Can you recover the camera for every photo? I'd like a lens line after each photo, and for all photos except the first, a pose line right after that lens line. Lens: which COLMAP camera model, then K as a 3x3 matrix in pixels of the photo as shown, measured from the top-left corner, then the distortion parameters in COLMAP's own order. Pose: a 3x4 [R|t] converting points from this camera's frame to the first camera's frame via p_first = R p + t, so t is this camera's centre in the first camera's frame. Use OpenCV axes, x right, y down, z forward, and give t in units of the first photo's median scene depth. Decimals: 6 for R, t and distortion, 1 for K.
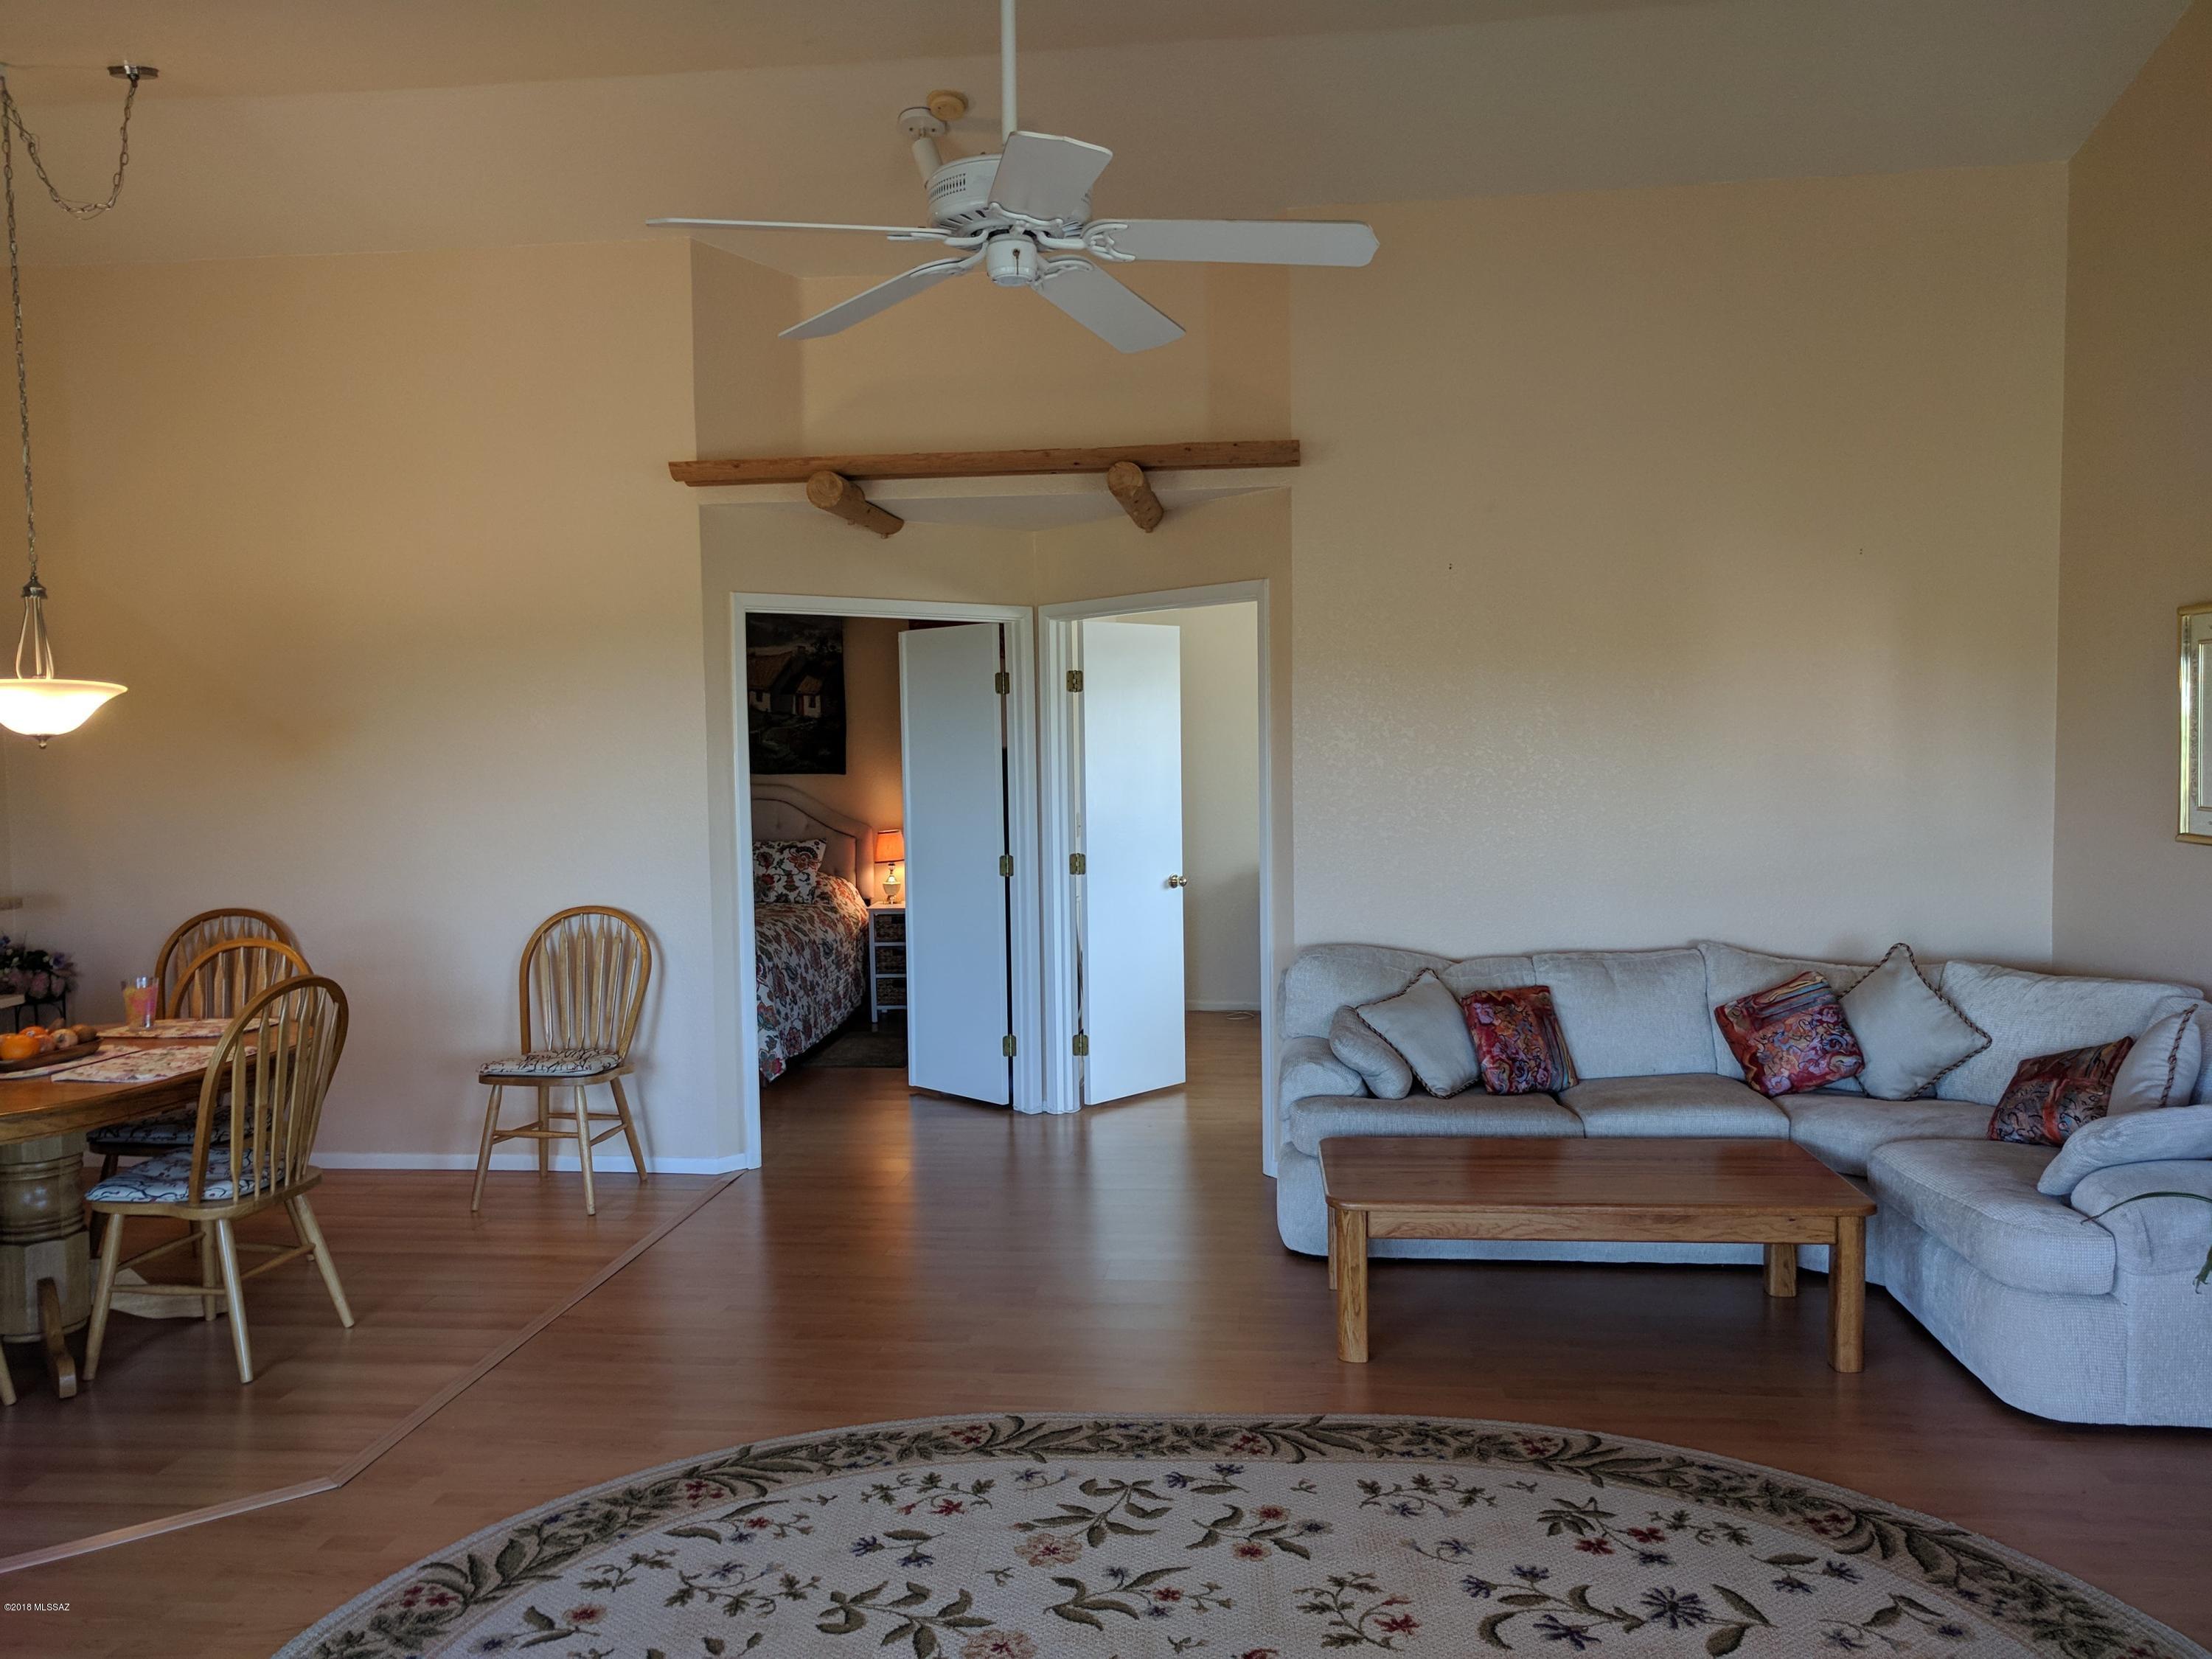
lens RADIAL K [[1678.7, 0, 1108.2], [0, 1678.7, 829.1], [0, 0, 1]] dist [0.011927, 0.015640]
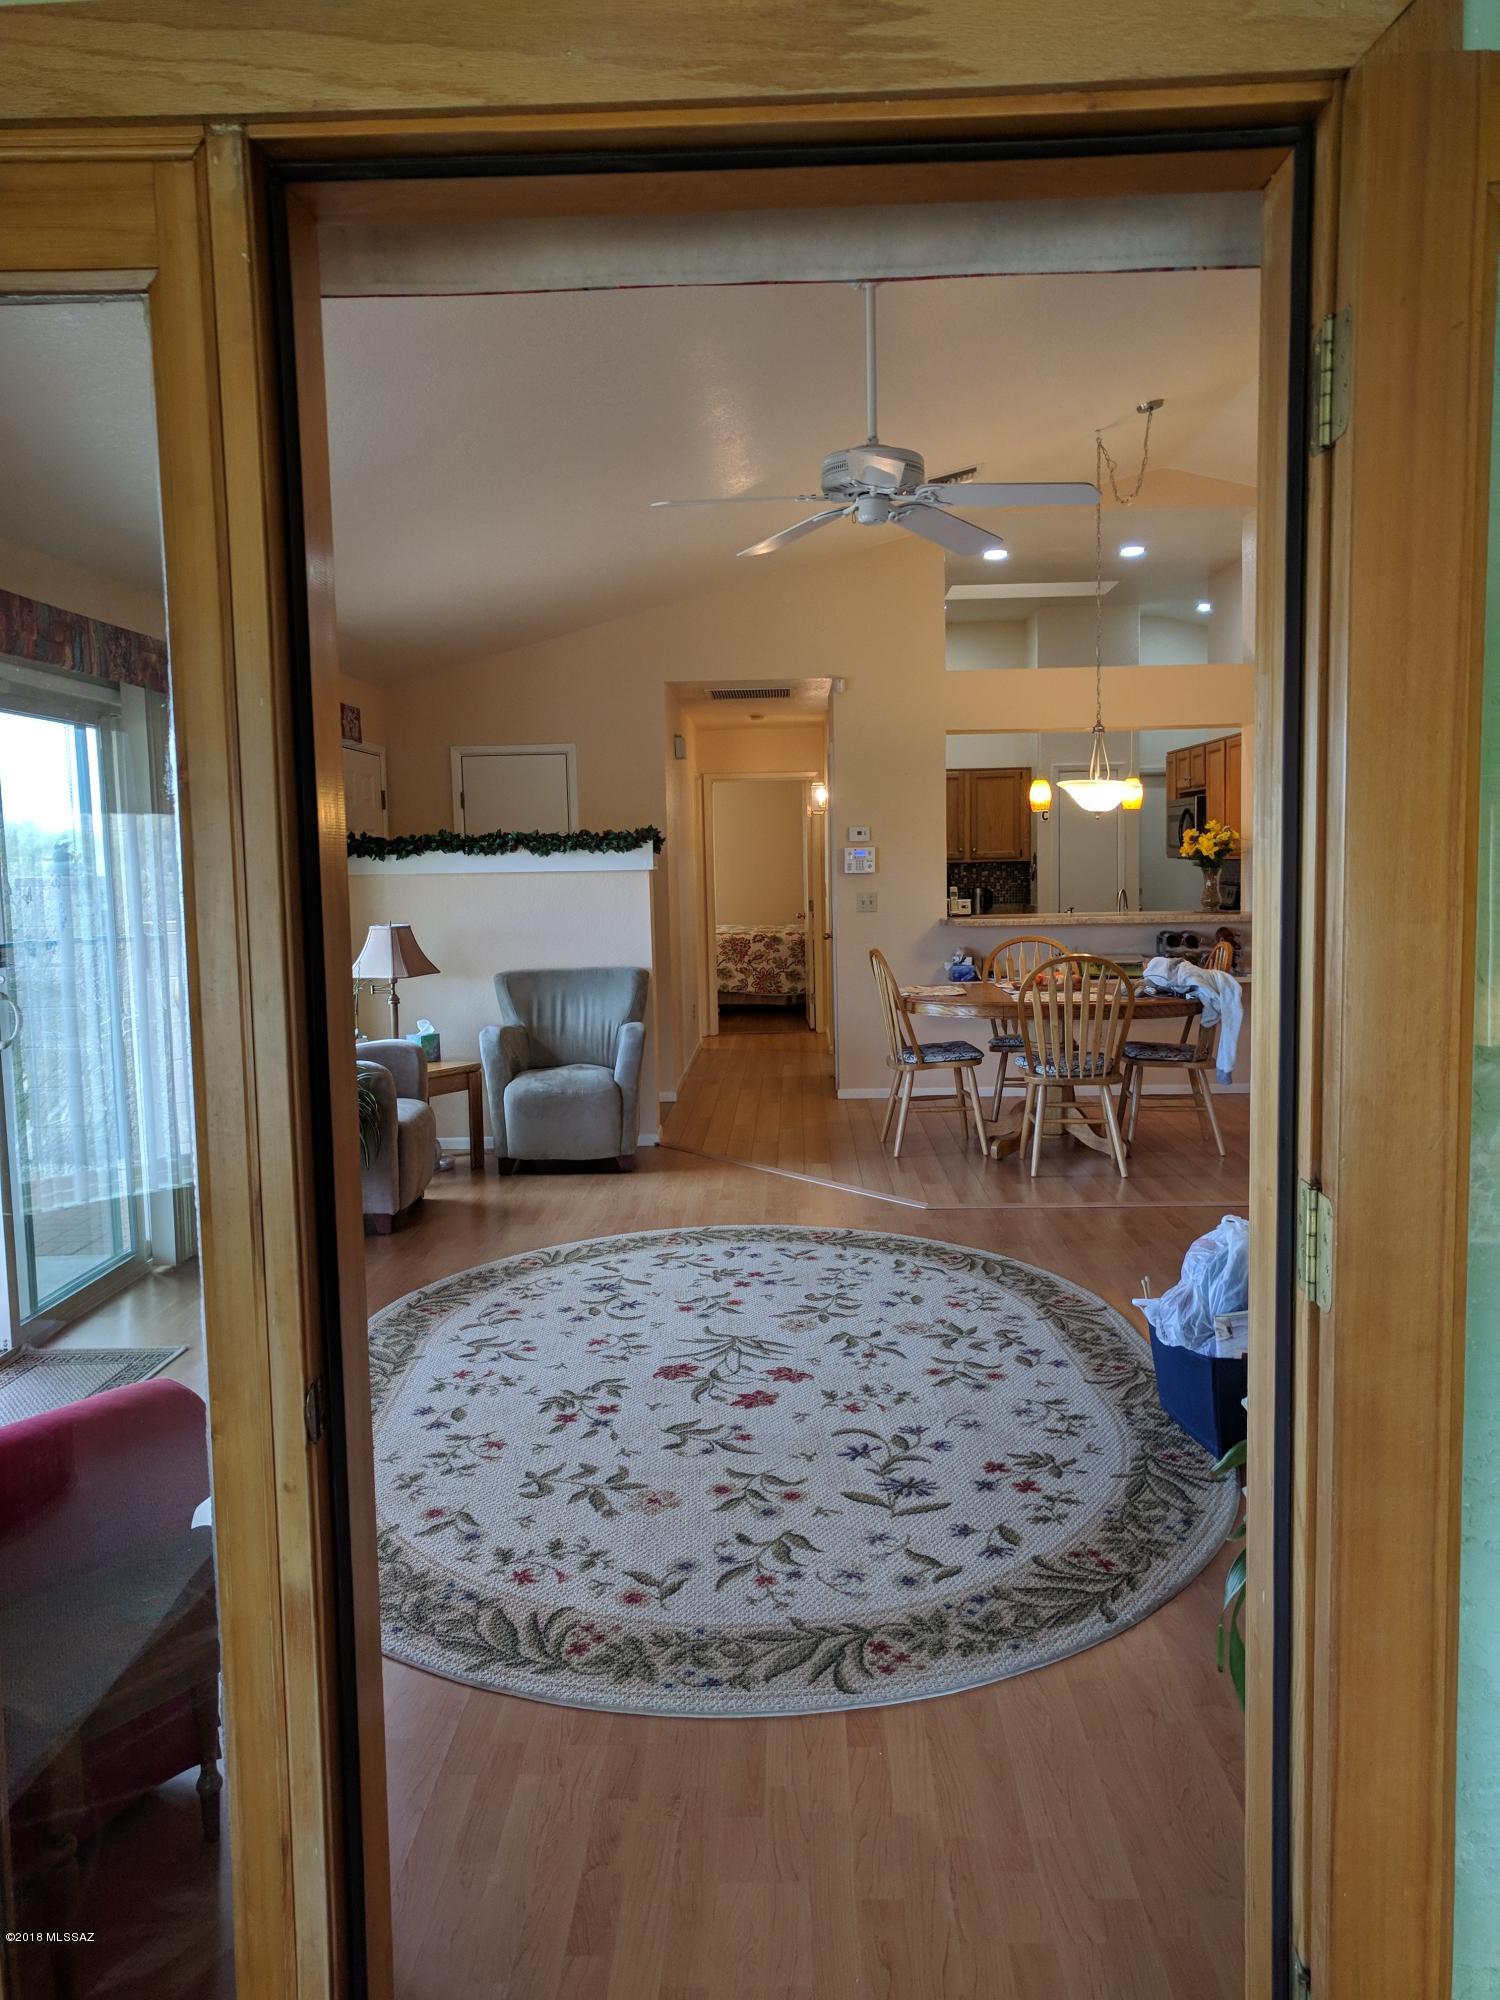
lens RADIAL K [[1517.8, 0, 749.7], [0, 1517.8, 999.6], [0, 0, 1]] dist [0.011927, 0.015640]
pose [[0.085619, 0.109611, -0.990280, 1.293529], [-0.039397, 0.993525, 0.106564, -0.021013], [0.995549, 0.029890, 0.089383, 0.696162]]
